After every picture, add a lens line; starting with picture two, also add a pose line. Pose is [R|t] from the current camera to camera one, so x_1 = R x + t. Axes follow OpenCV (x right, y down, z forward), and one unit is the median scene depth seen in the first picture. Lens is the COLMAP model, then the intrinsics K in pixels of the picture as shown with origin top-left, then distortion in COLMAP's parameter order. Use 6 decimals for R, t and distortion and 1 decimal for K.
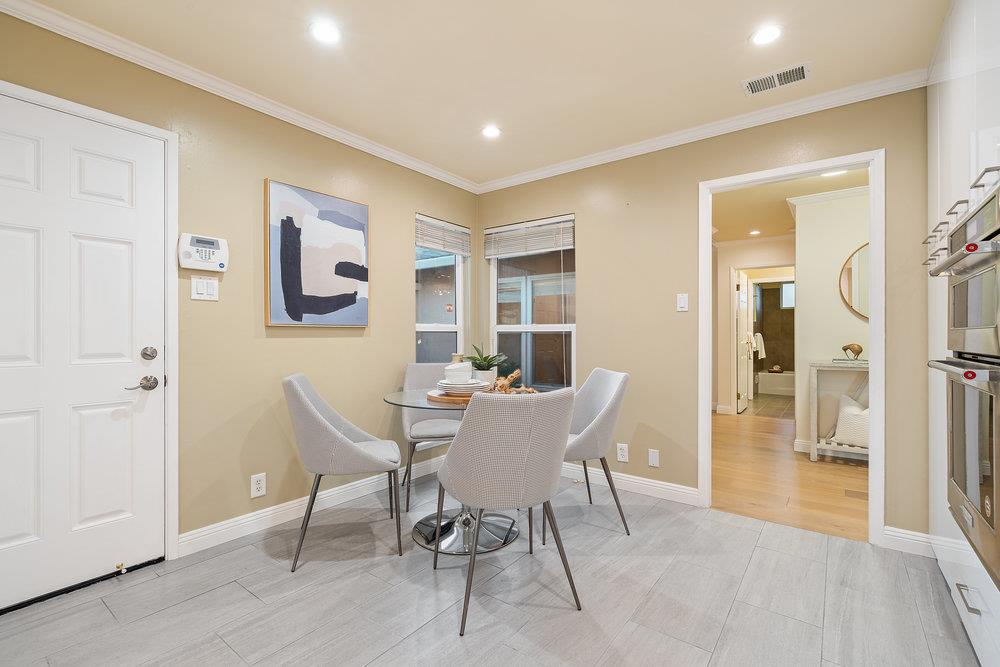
lens RADIAL K [[452.8, 0, 500.0], [0, 452.8, 333.5], [0, 0, 1]] dist [-0.000257, -0.000002]
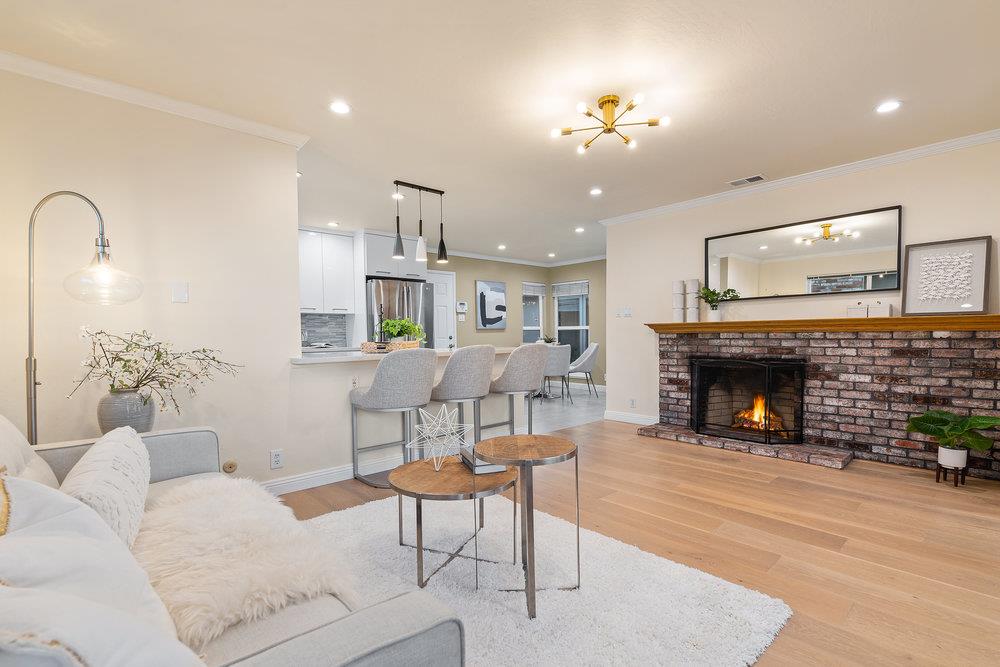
lens RADIAL K [[452.8, 0, 500.0], [0, 452.8, 333.5], [0, 0, 1]] dist [-0.000257, -0.000002]
pose [[0.982525, -0.015134, -0.185512, 0.183233], [0.015993, 0.999867, 0.003134, 0.006046], [0.185440, -0.006046, 0.982637, -1.793719]]
